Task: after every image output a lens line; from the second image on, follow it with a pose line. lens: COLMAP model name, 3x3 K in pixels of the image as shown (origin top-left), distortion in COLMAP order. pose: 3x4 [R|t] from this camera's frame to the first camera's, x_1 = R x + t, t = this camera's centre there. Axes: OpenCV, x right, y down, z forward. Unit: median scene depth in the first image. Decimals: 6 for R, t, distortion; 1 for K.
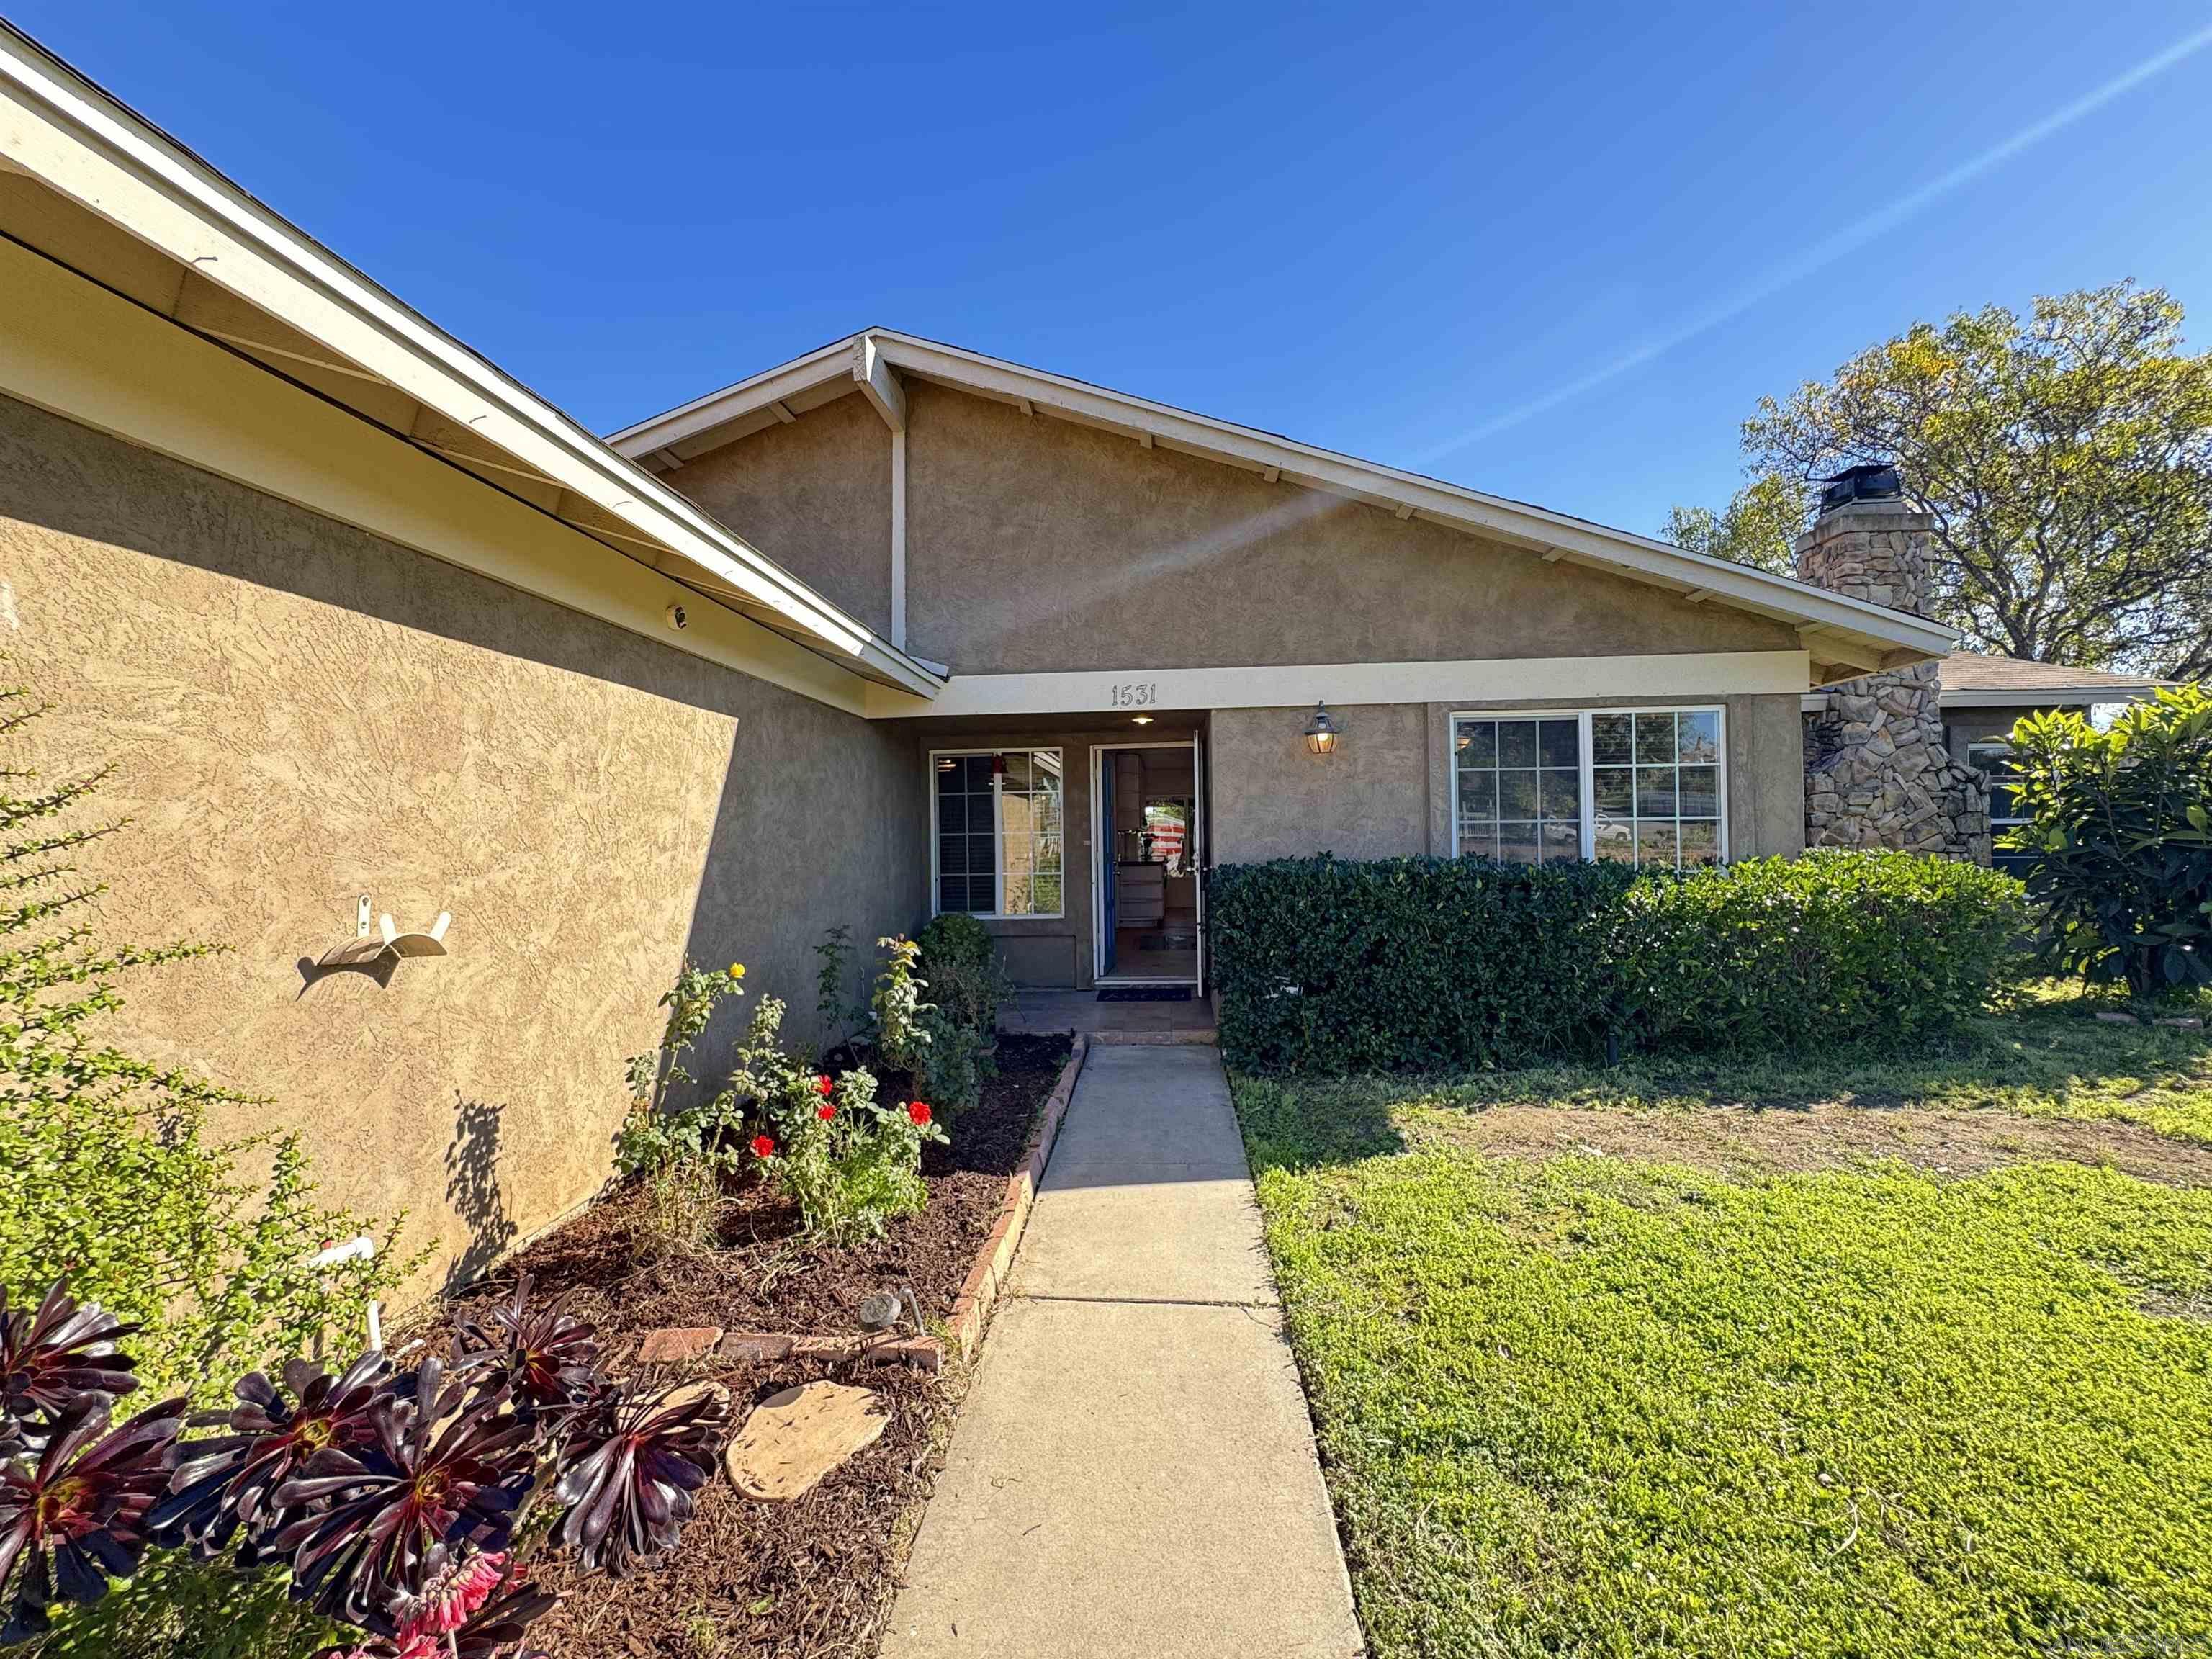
lens RADIAL K [[886.0, 0, 1105.1], [0, 886.0, 835.5], [0, 0, 1]] dist [-0.003293, 0.000483]
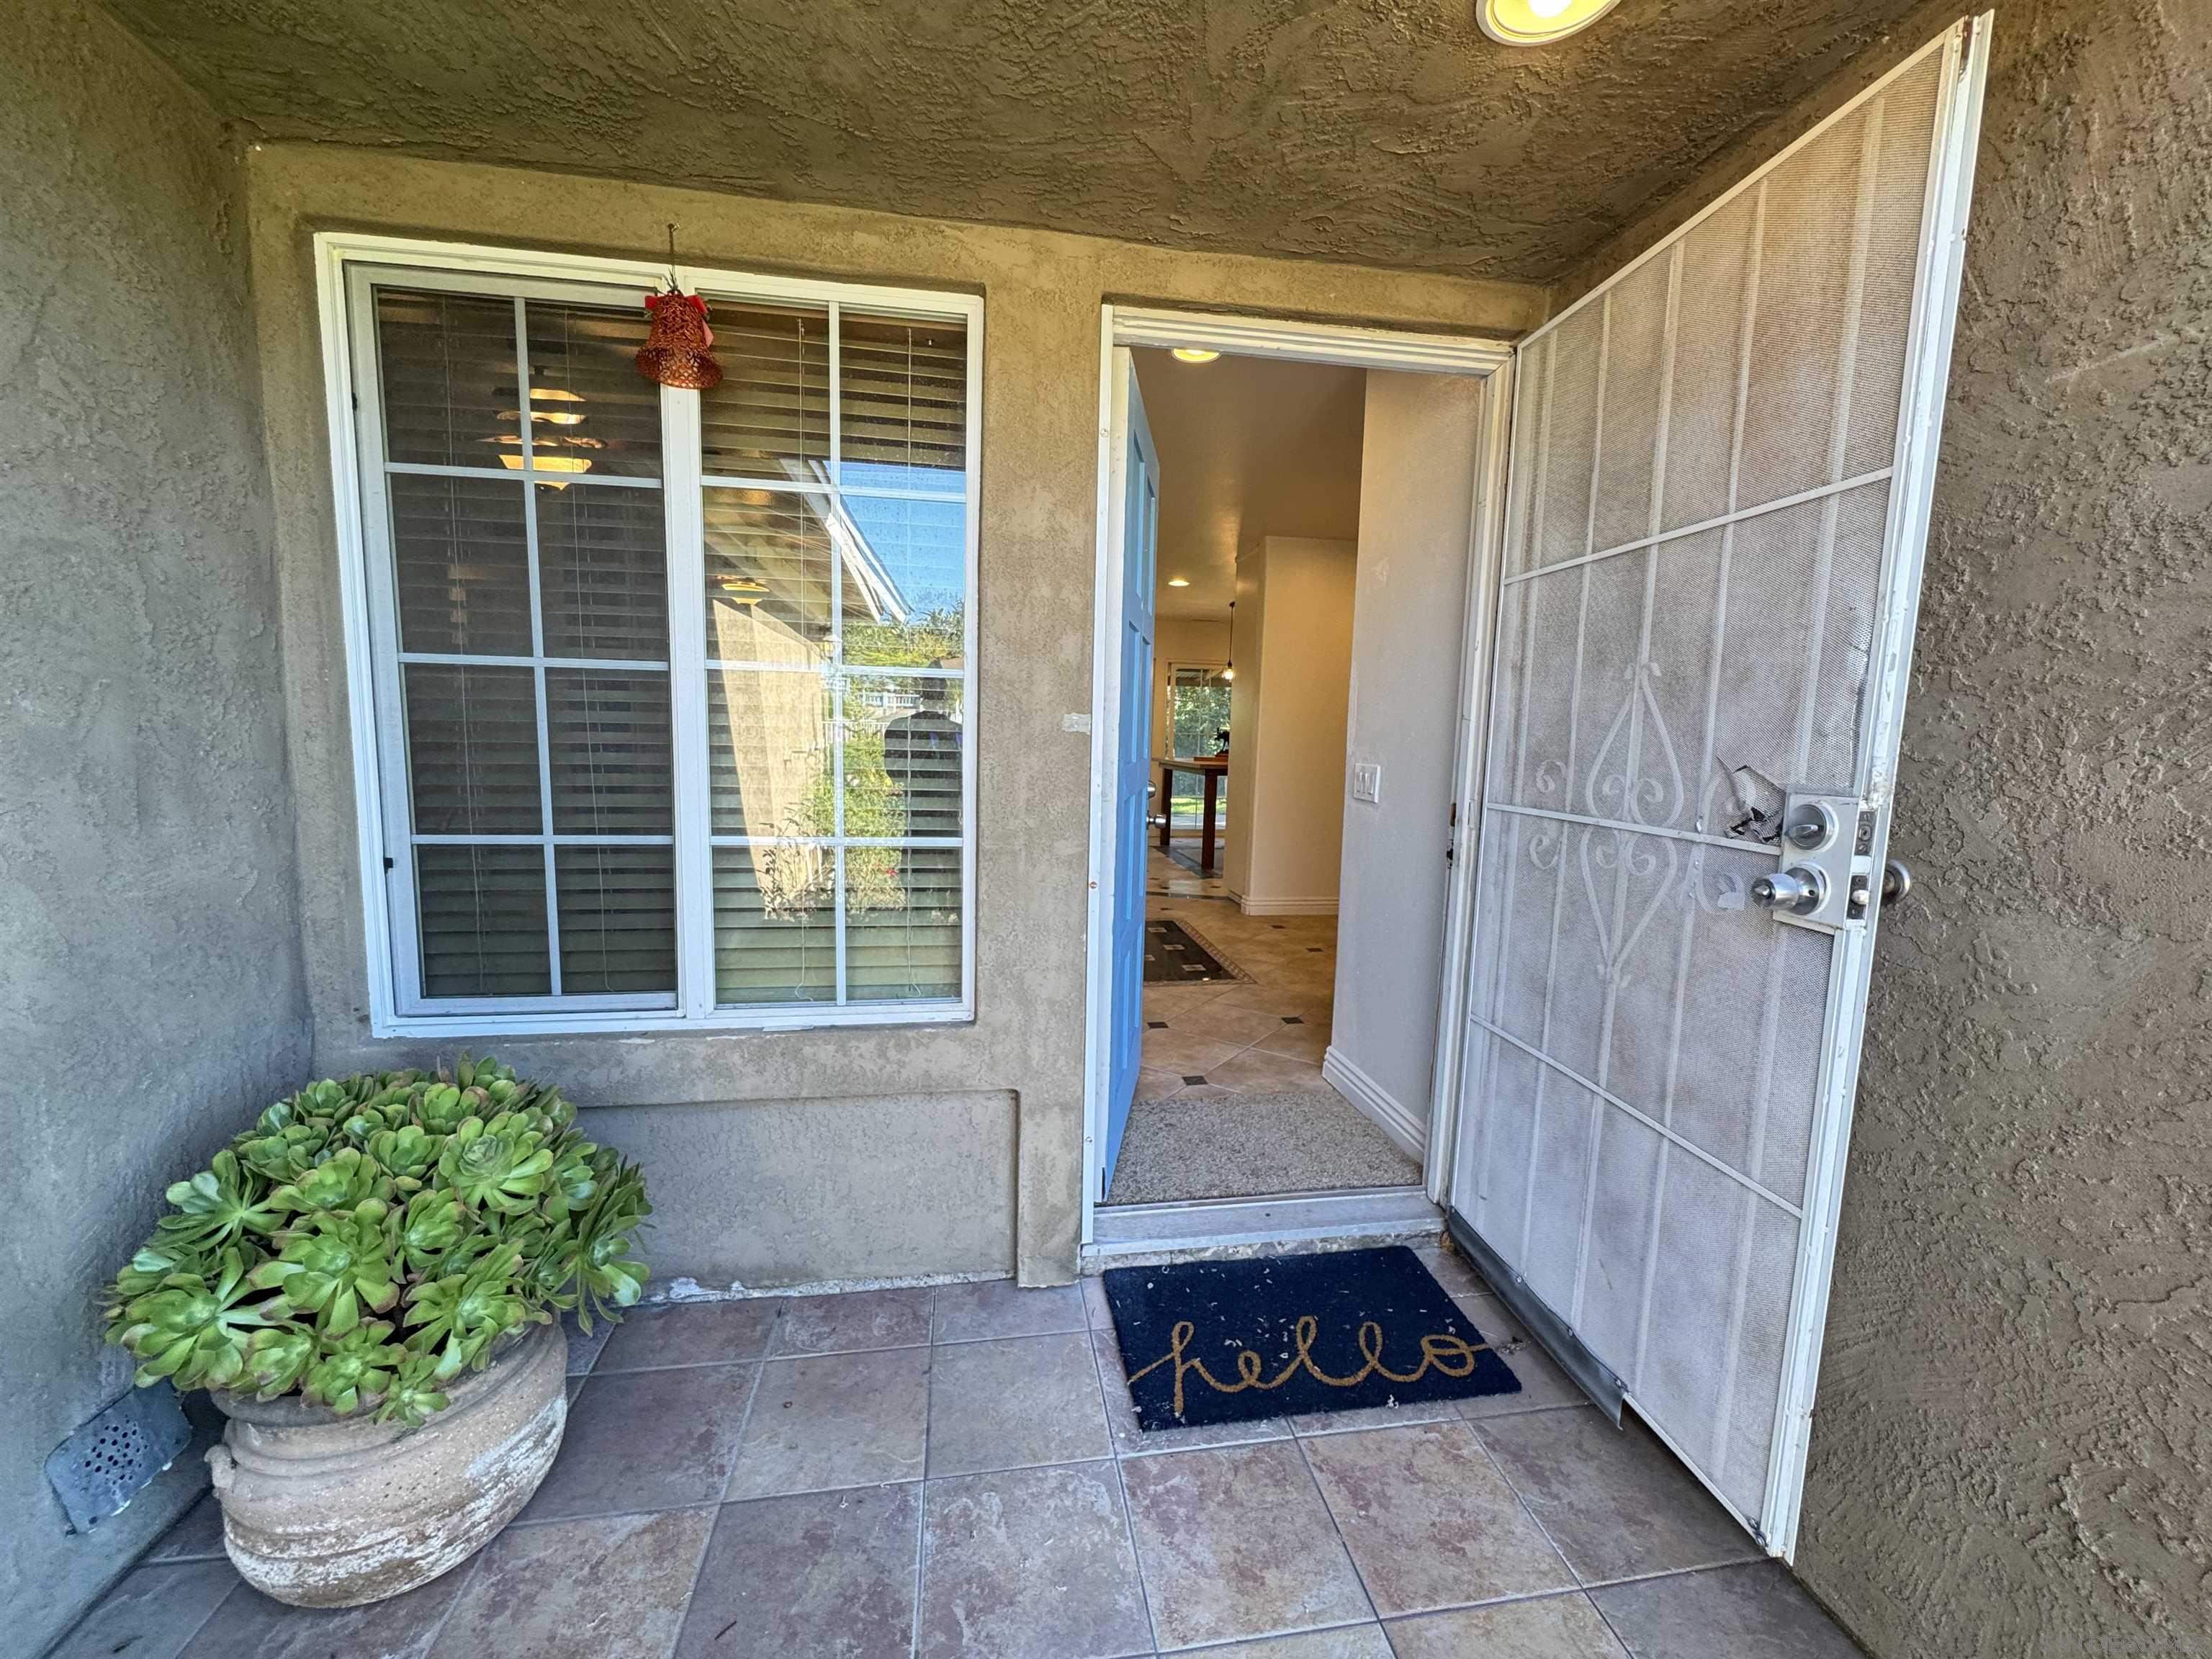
lens RADIAL K [[886.0, 0, 1105.0], [0, 886.0, 837.5], [0, 0, 1]] dist [-0.003293, 0.000483]
pose [[0.972493, 0.012152, 0.232617, -0.087028], [-0.040877, 0.992045, 0.119066, 0.013148], [-0.229319, -0.125299, 0.965253, 0.956680]]
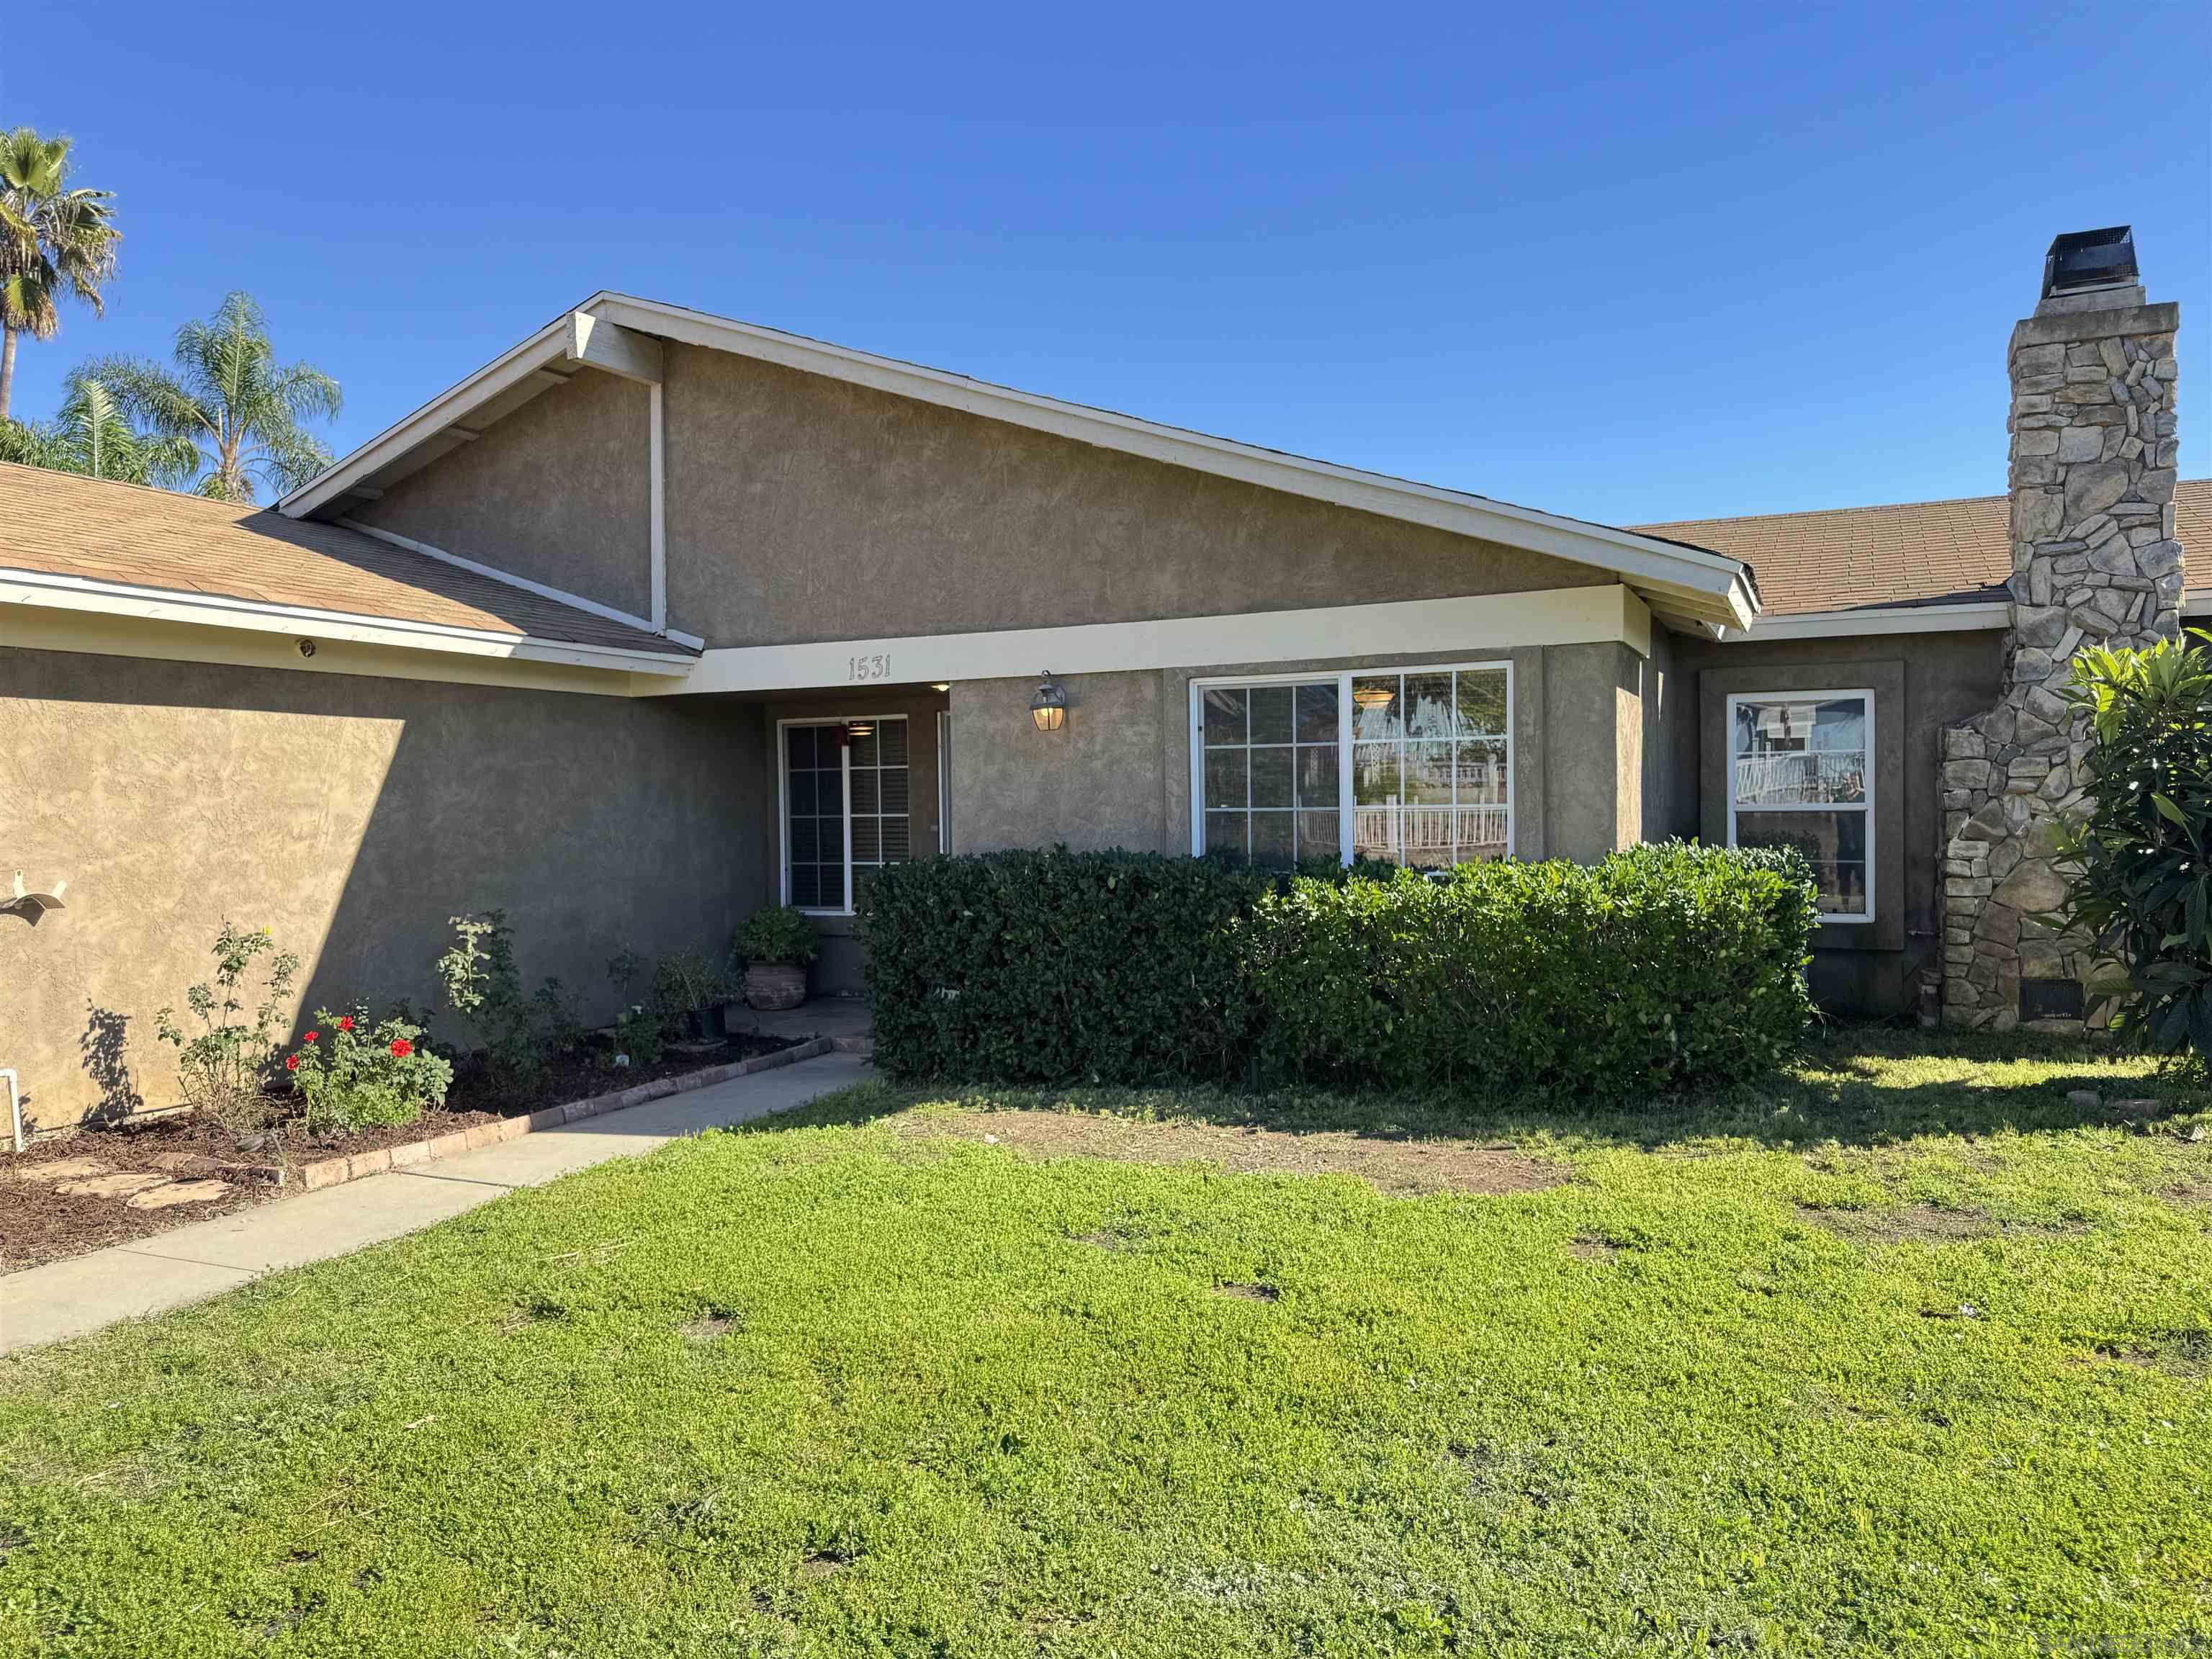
lens RADIAL K [[1562.0, 0, 1109.3], [0, 1562.0, 857.8], [0, 0, 1]] dist [0.064330, -0.077633]
pose [[0.934099, 0.014393, -0.356723, 0.835279], [-0.000136, 0.999201, 0.039957, -0.028757], [0.357013, -0.037275, 0.933355, -0.405697]]
